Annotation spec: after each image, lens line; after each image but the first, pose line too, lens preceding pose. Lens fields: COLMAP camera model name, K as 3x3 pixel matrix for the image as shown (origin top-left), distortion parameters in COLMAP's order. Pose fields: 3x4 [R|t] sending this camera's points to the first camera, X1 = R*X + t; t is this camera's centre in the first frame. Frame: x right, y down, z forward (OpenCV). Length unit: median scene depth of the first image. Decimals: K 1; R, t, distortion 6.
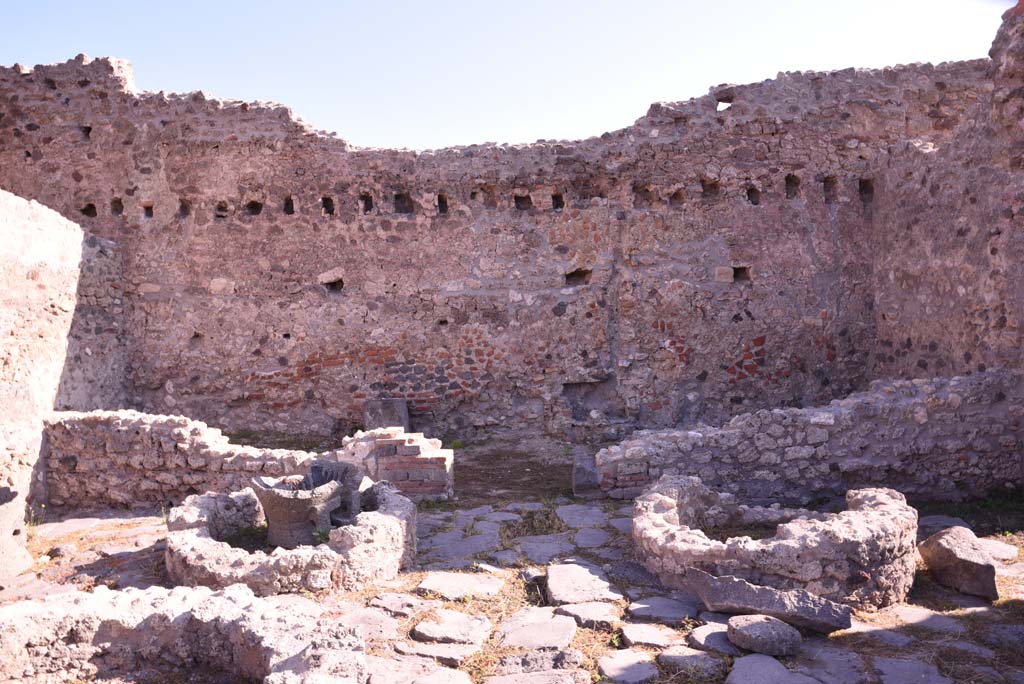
lens RADIAL K [[708.9, 0, 510.6], [0, 708.9, 350.0], [0, 0, 1]] dist [-0.132385, 0.098916]
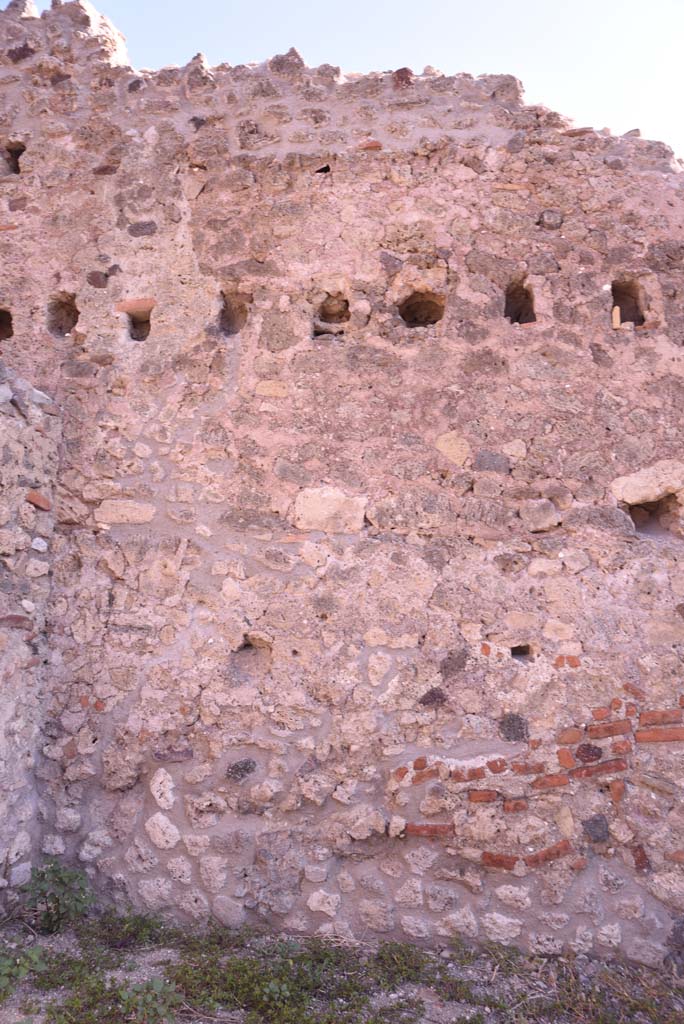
lens RADIAL K [[708.9, 0, 347.5], [0, 708.9, 515.4], [0, 0, 1]] dist [-0.132385, 0.098916]
pose [[0.997336, 0.011424, -0.072048, -0.386961], [-0.025351, 0.980380, -0.195478, -0.016775], [0.068402, 0.196783, 0.978058, 0.652001]]
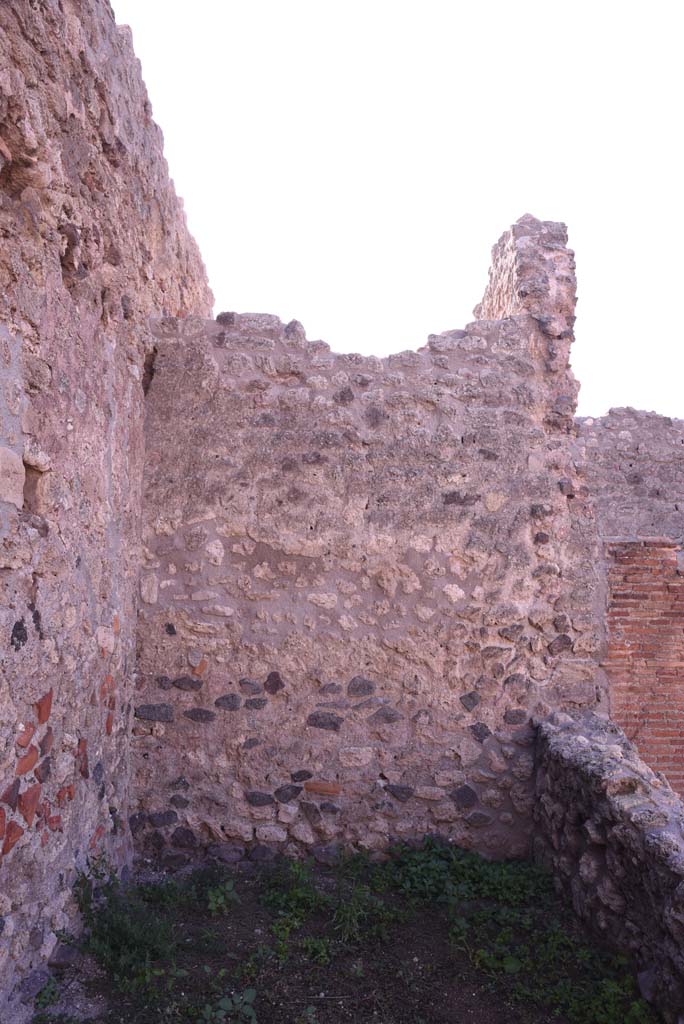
lens RADIAL K [[708.9, 0, 347.5], [0, 708.9, 515.4], [0, 0, 1]] dist [-0.132385, 0.098916]
pose [[-0.078811, 0.157255, 0.984408, 0.024865], [0.028403, 0.987433, -0.155464, -0.045263], [-0.996485, 0.015708, -0.082287, 0.875481]]
